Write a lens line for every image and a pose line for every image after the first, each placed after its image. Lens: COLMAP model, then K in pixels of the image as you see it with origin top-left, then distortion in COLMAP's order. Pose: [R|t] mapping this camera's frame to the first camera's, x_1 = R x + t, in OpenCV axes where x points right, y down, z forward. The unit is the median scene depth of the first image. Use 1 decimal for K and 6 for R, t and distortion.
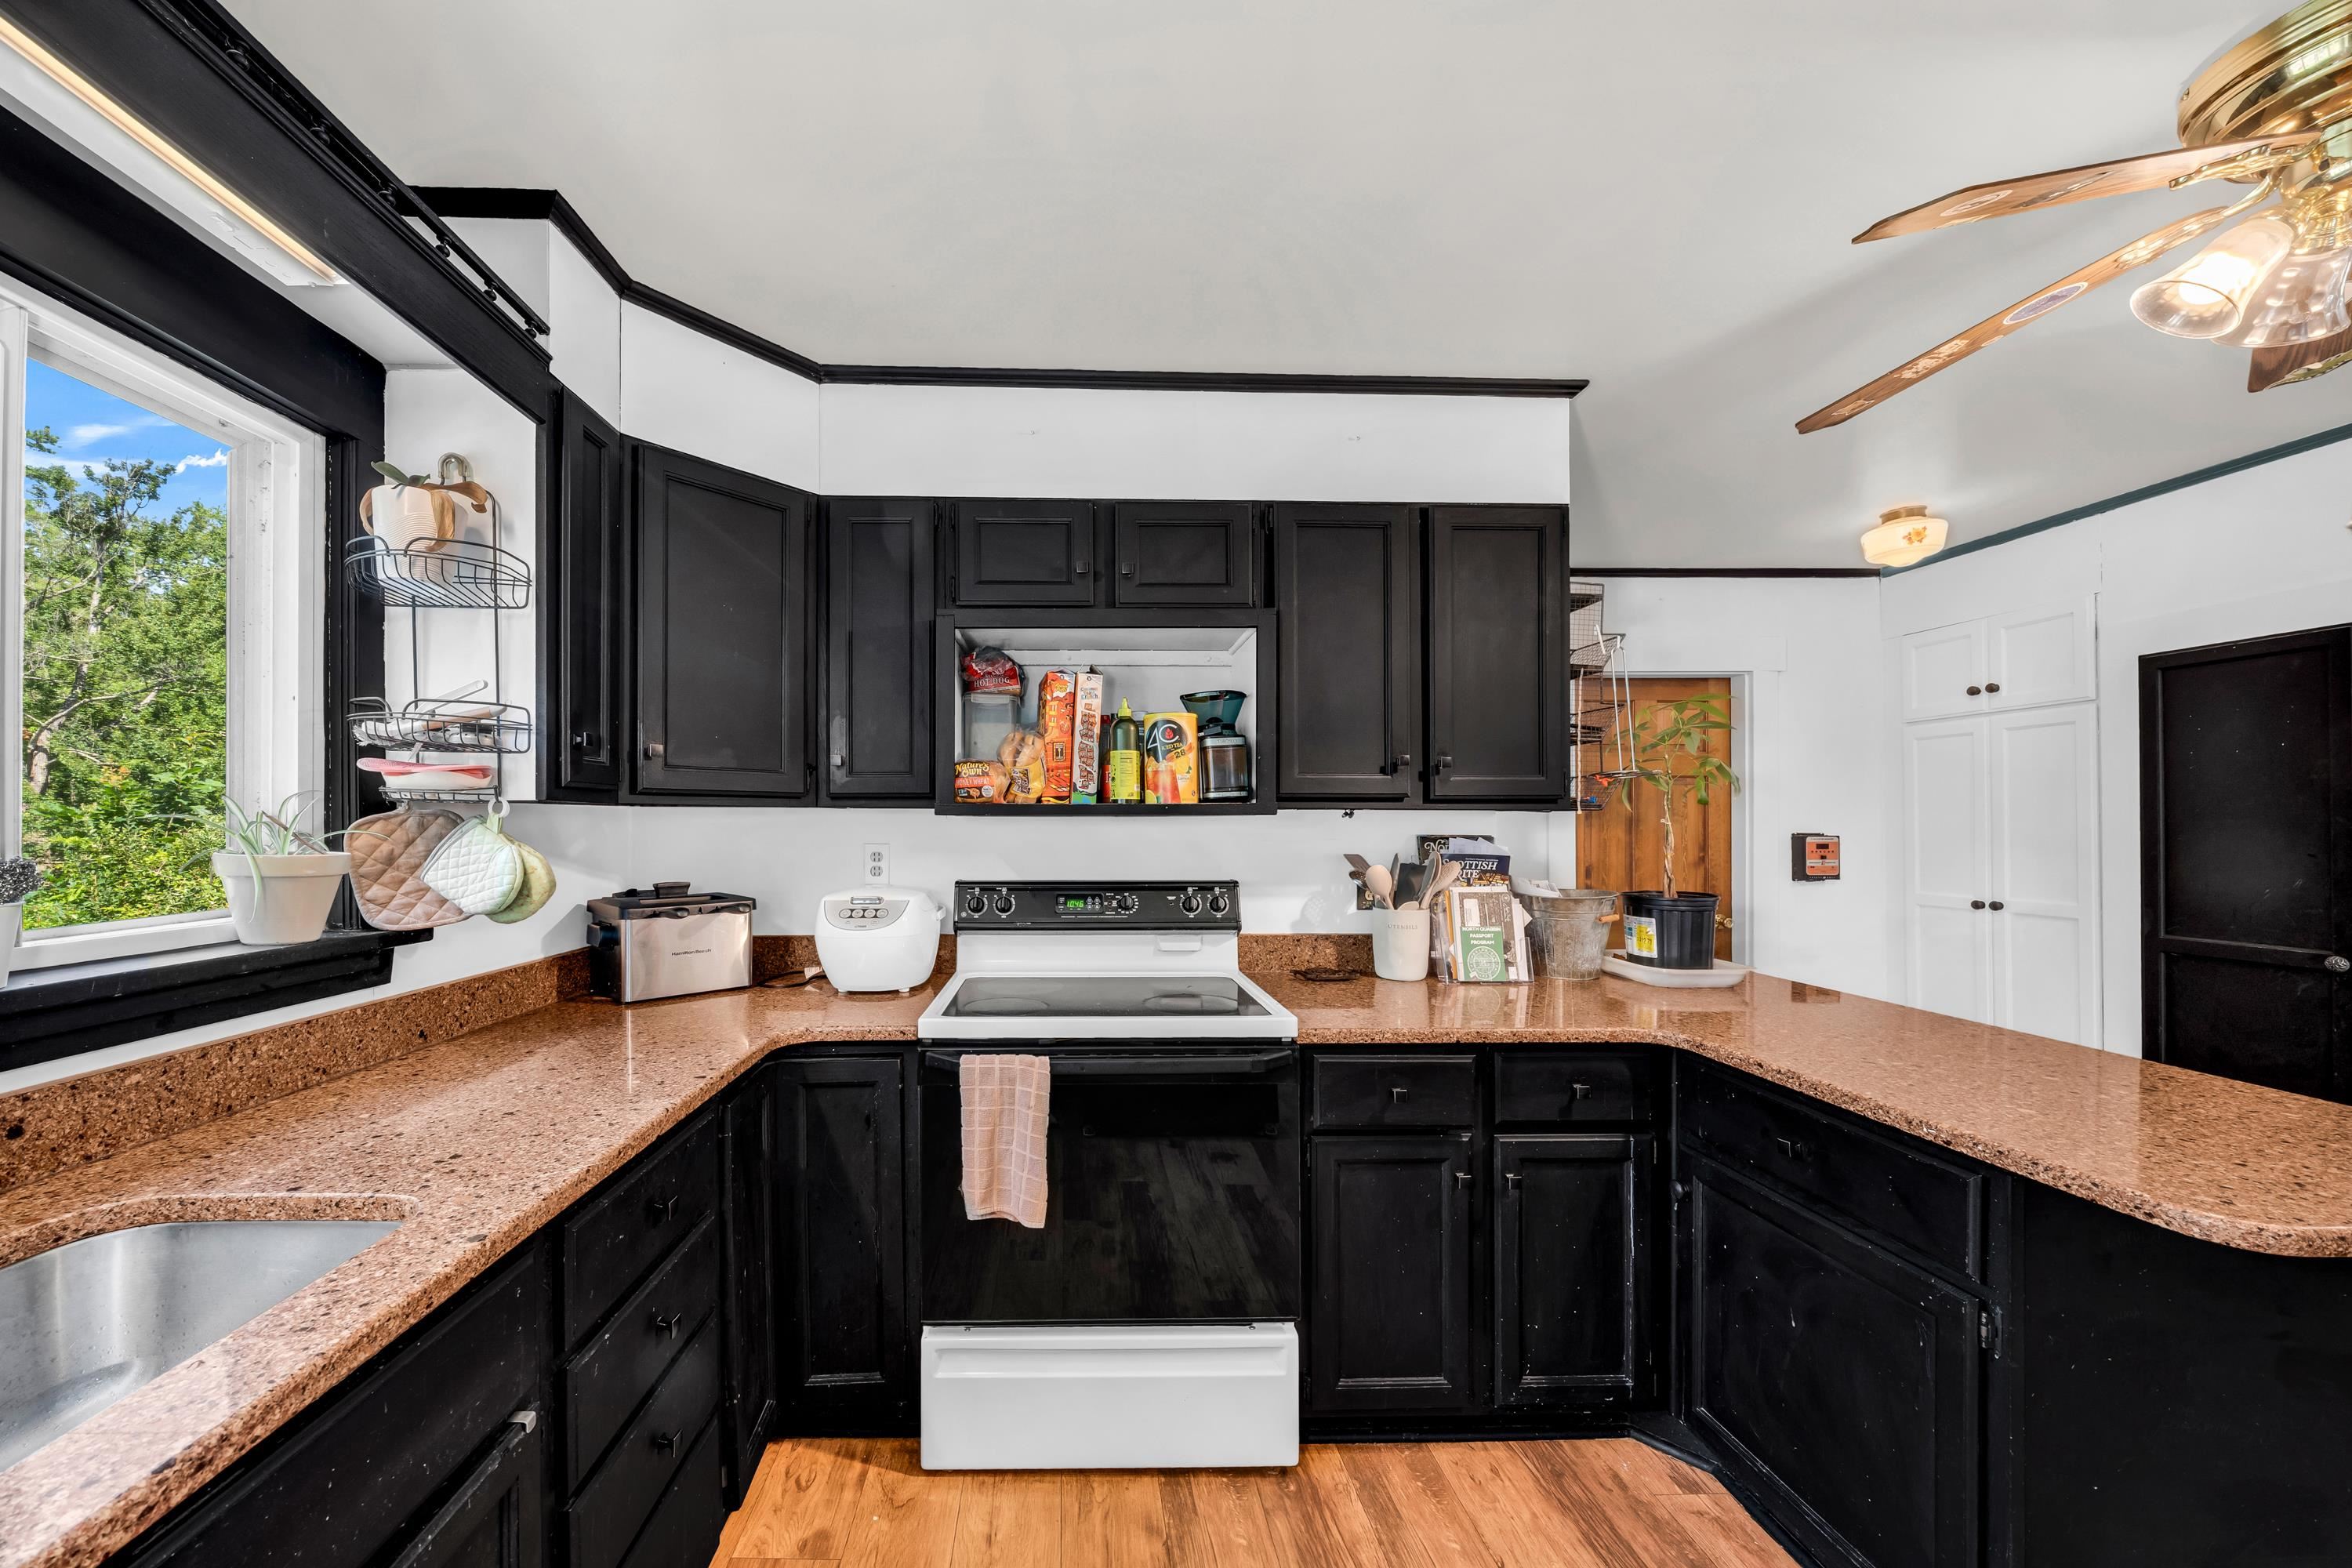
lens RADIAL K [[806.9, 0, 1080.8], [0, 806.9, 828.9], [0, 0, 1]] dist [-0.009169, 0.000455]
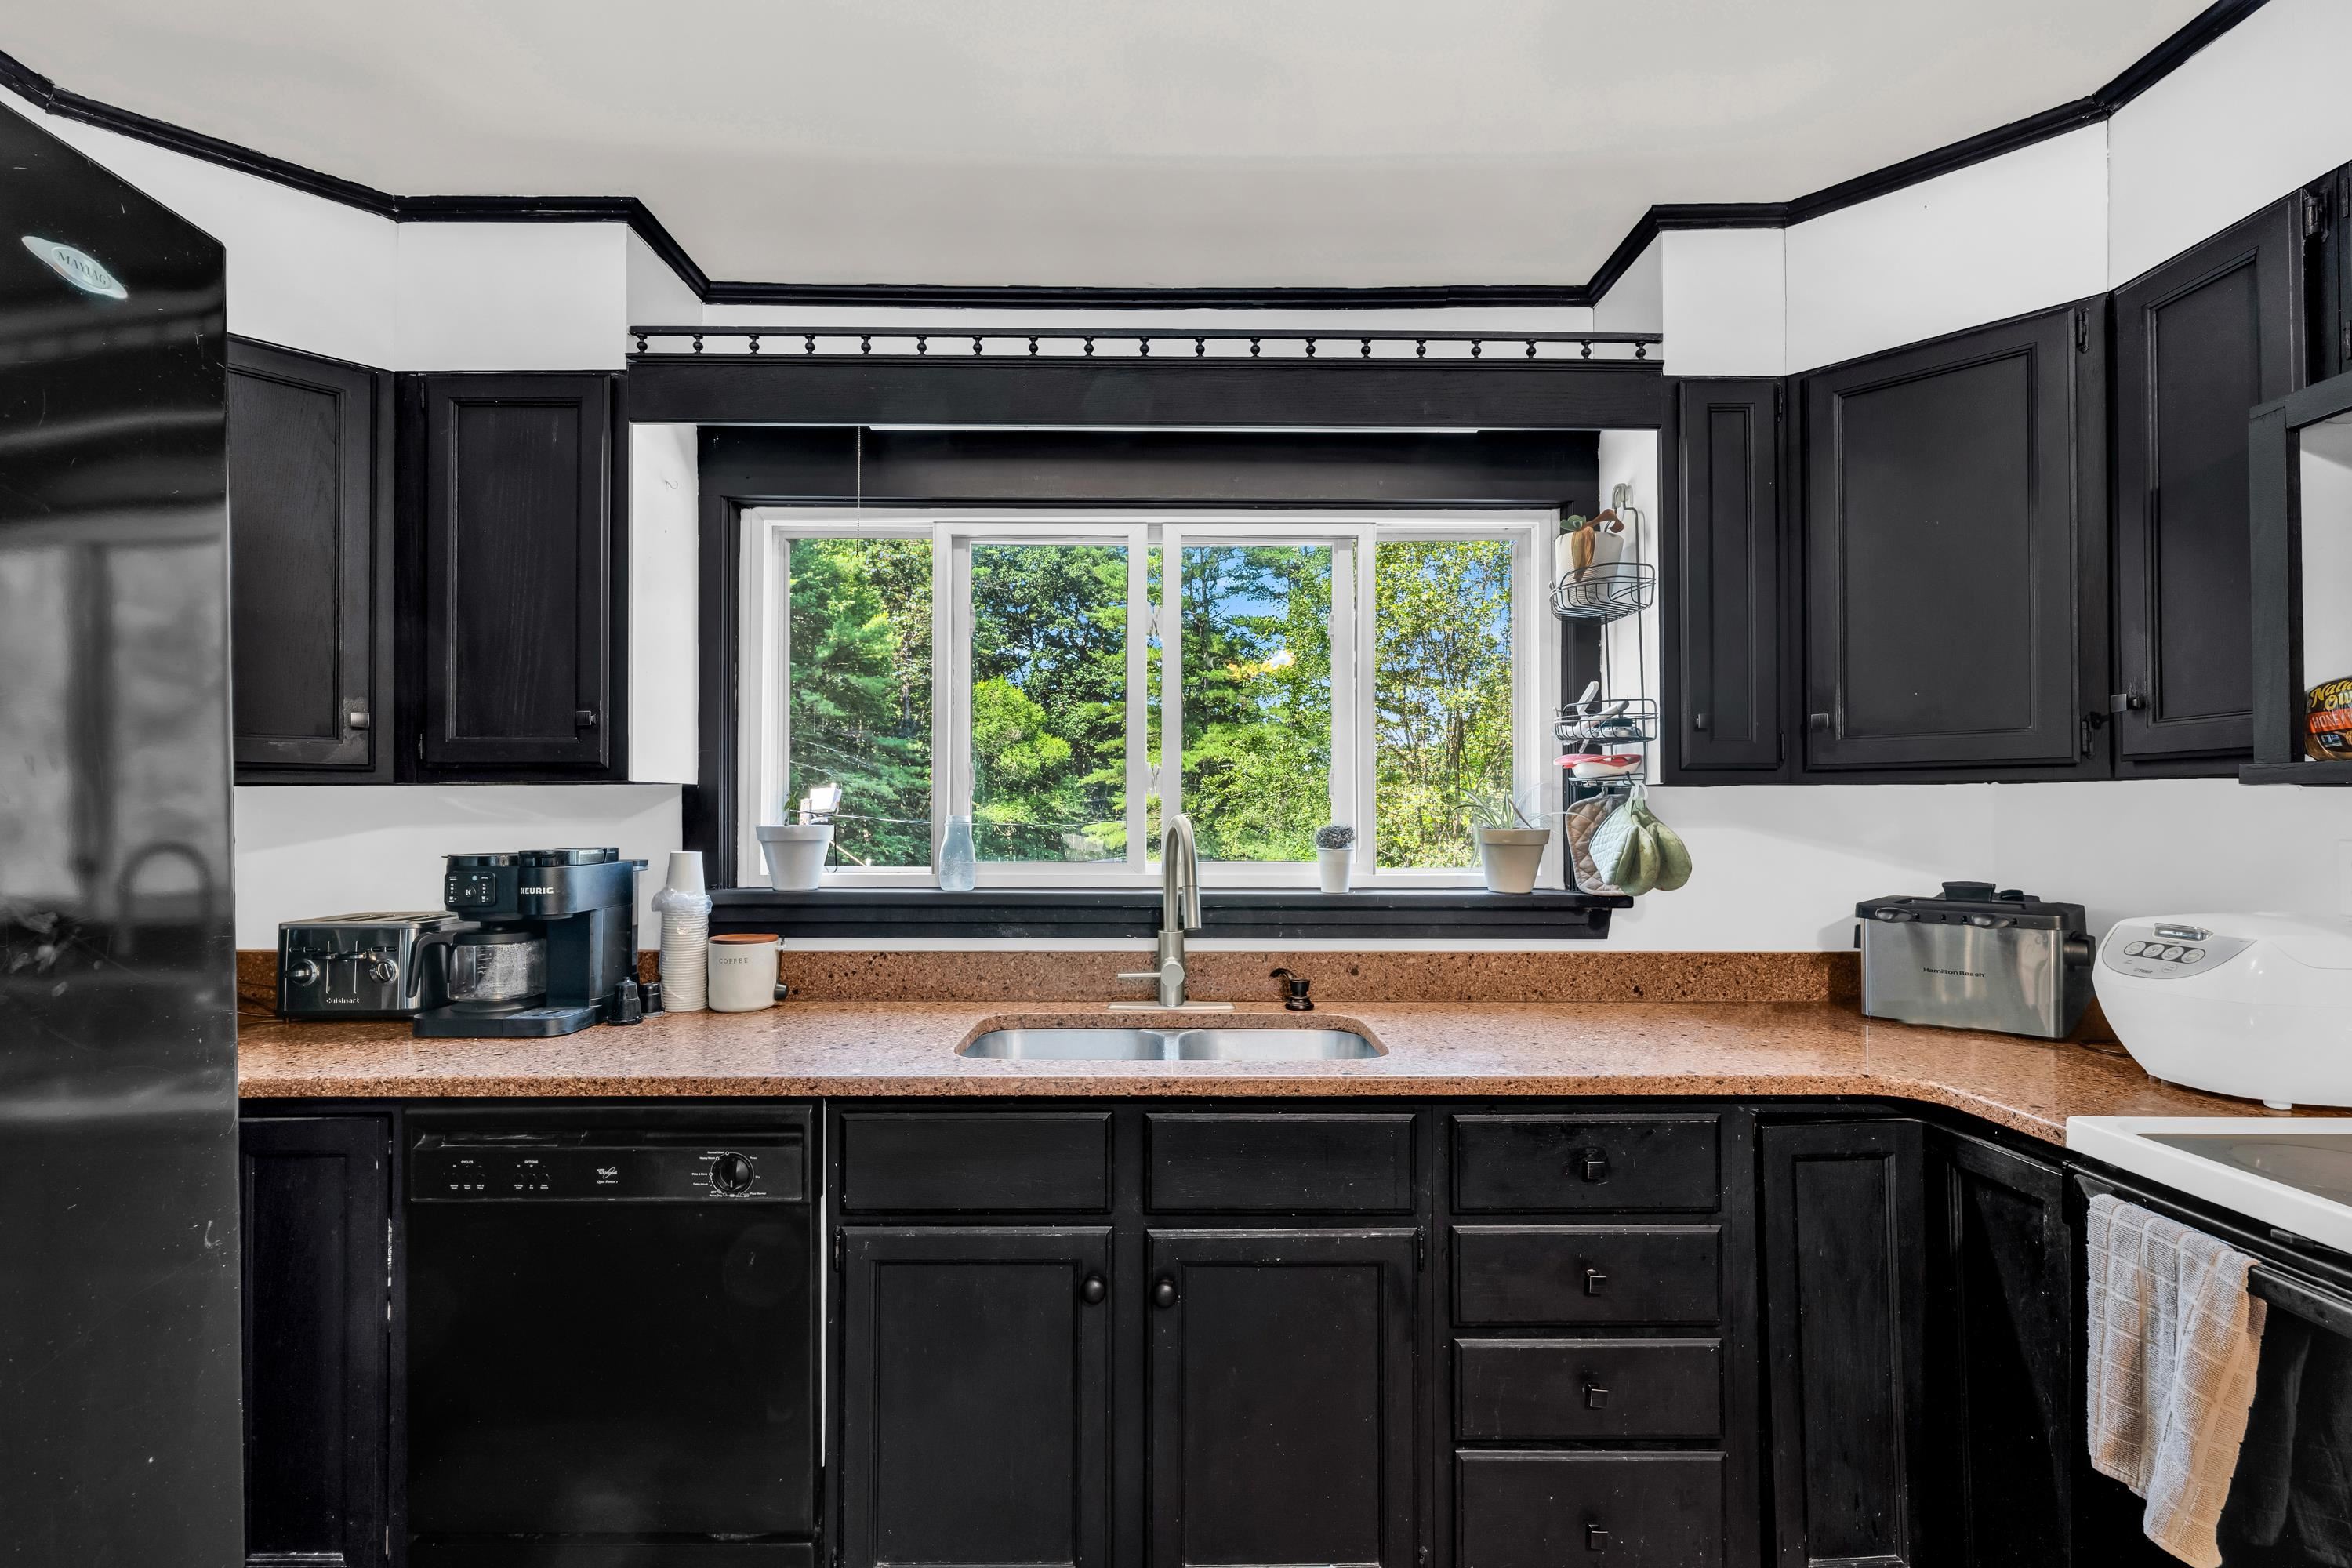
lens RADIAL K [[1050.2, 0, 1221.9], [0, 1050.2, 792.5], [0, 0, 1]] dist [-0.005704, 0.001789]
pose [[0.029594, -0.018468, -0.999391, 0.487448], [-0.003637, 0.999821, -0.018583, 0.003668], [0.999555, 0.004185, 0.029521, 0.271071]]
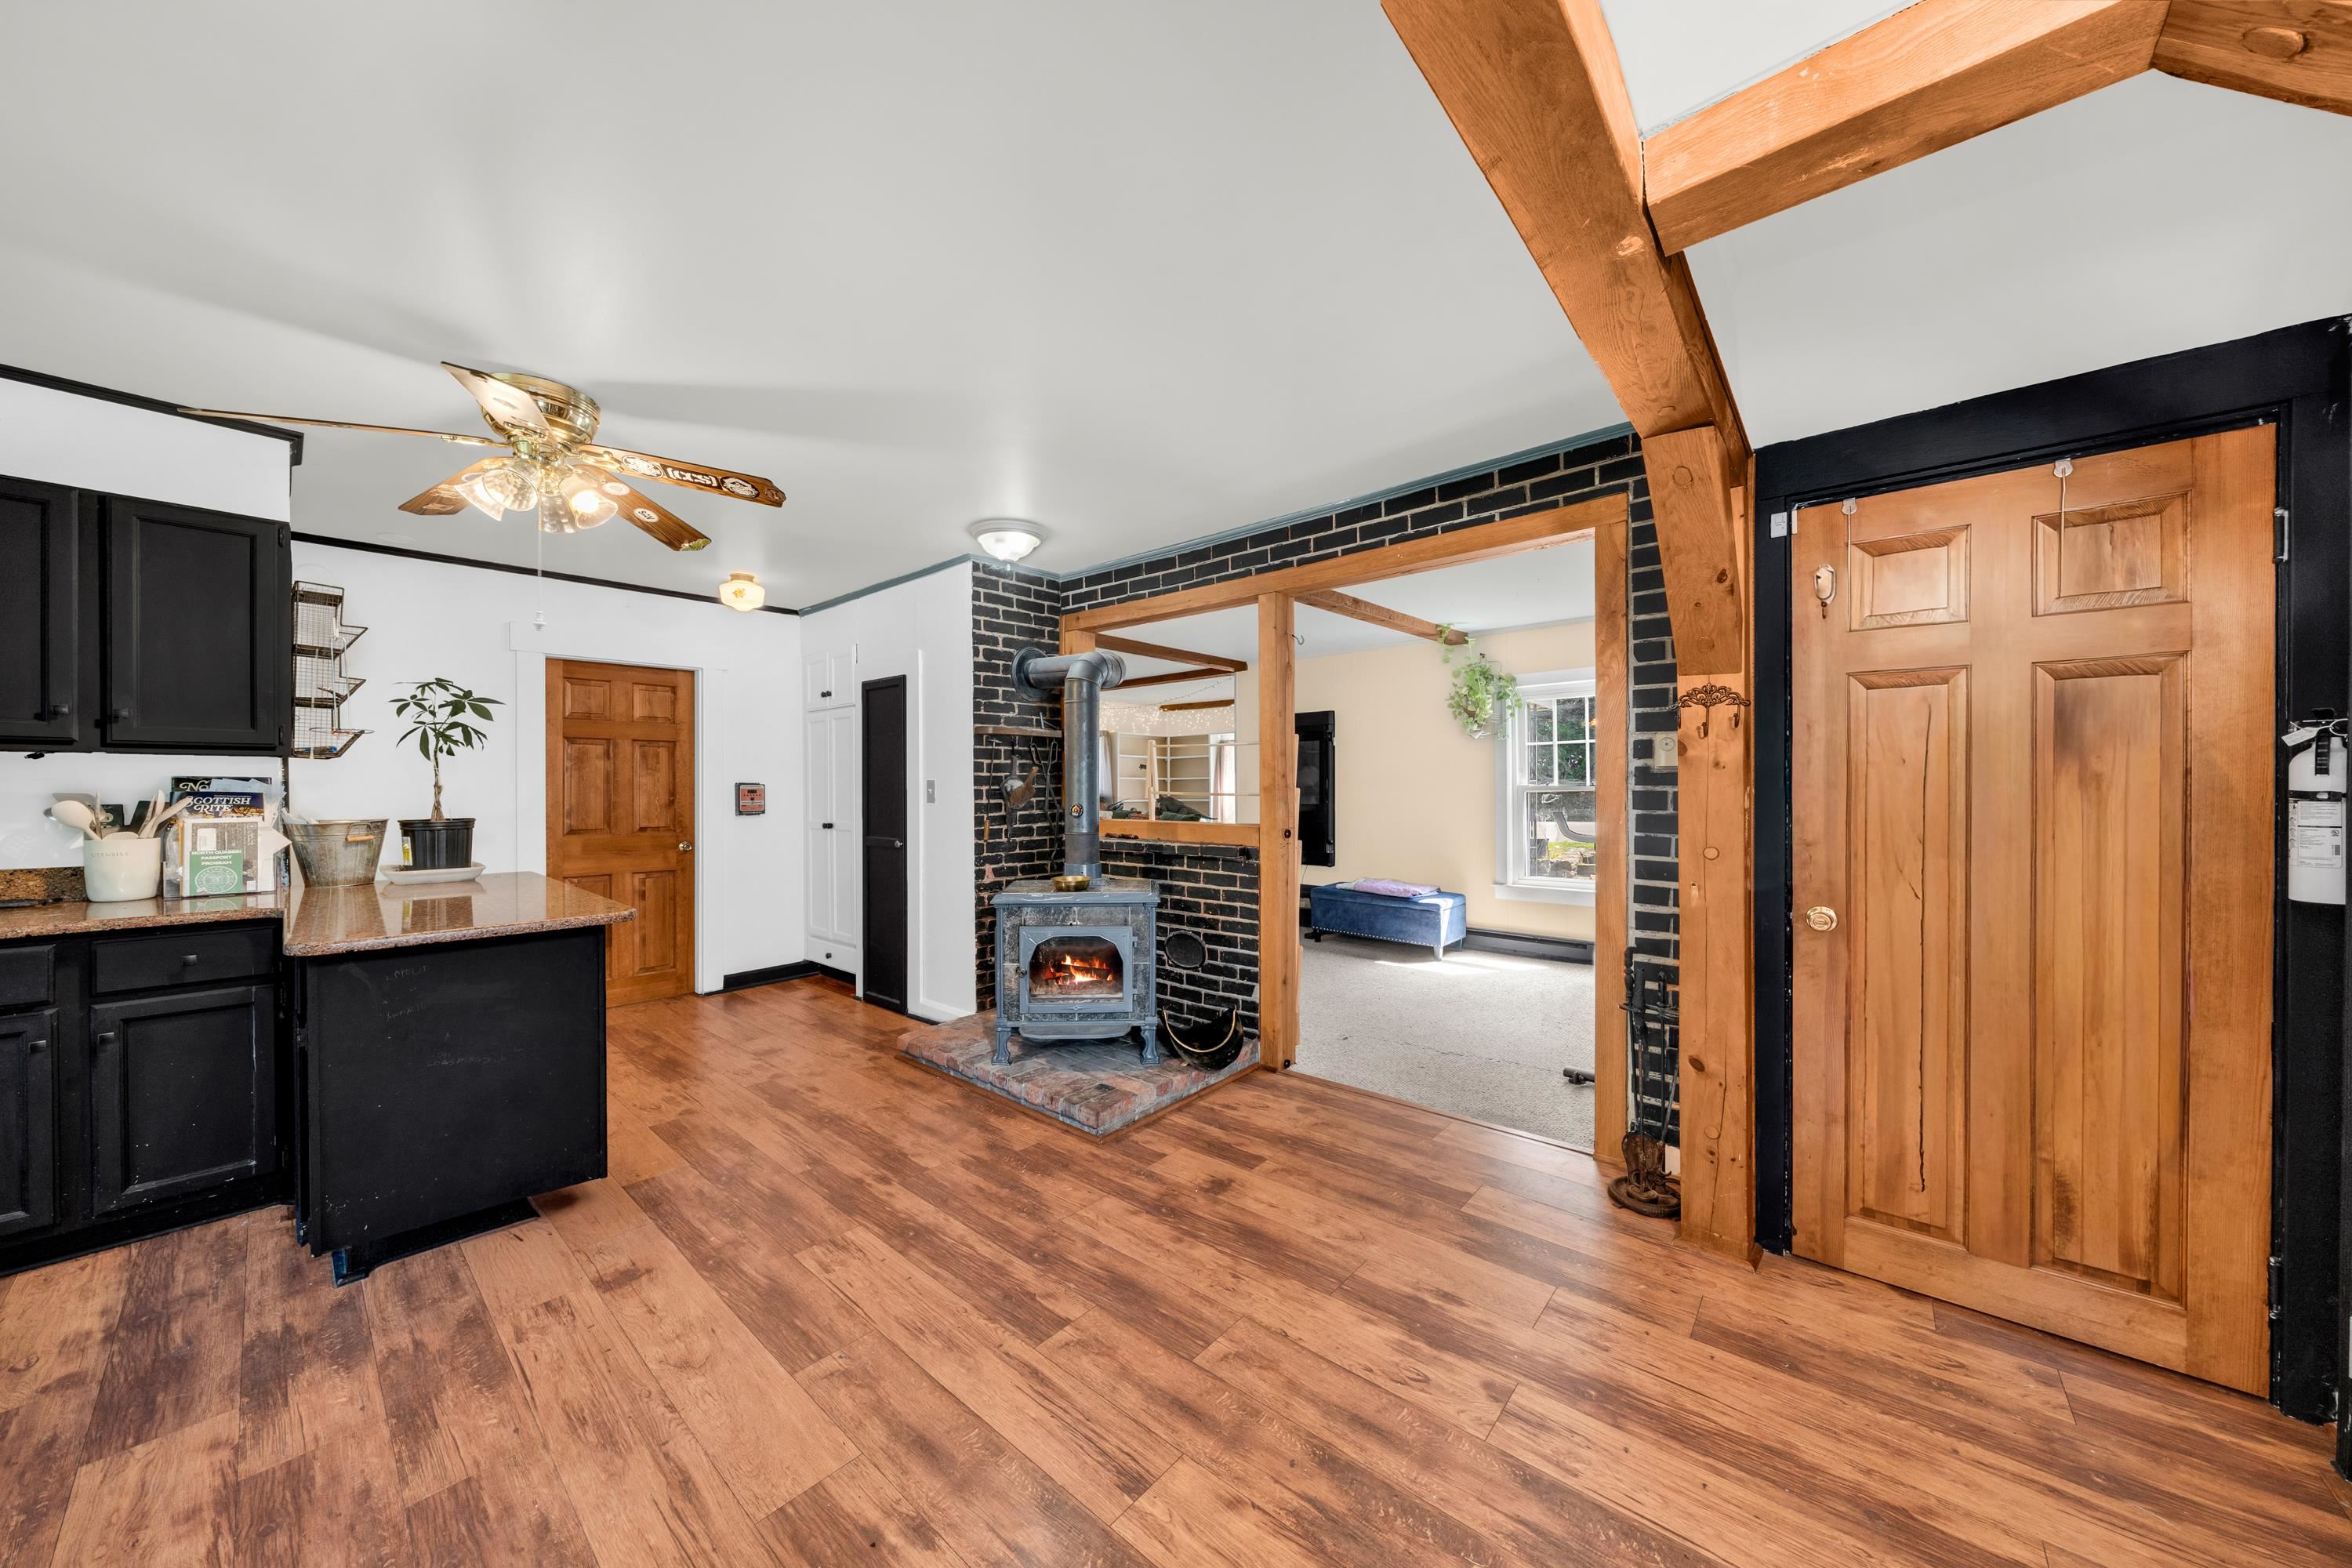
lens RADIAL K [[806.9, 0, 1184.0], [0, 806.9, 795.3], [0, 0, 1]] dist [-0.009169, 0.000455]
pose [[0.650157, -0.008820, 0.759749, 0.575298], [0.005133, 0.999961, 0.007217, 0.038991], [-0.759783, -0.000793, 0.650177, -0.978536]]
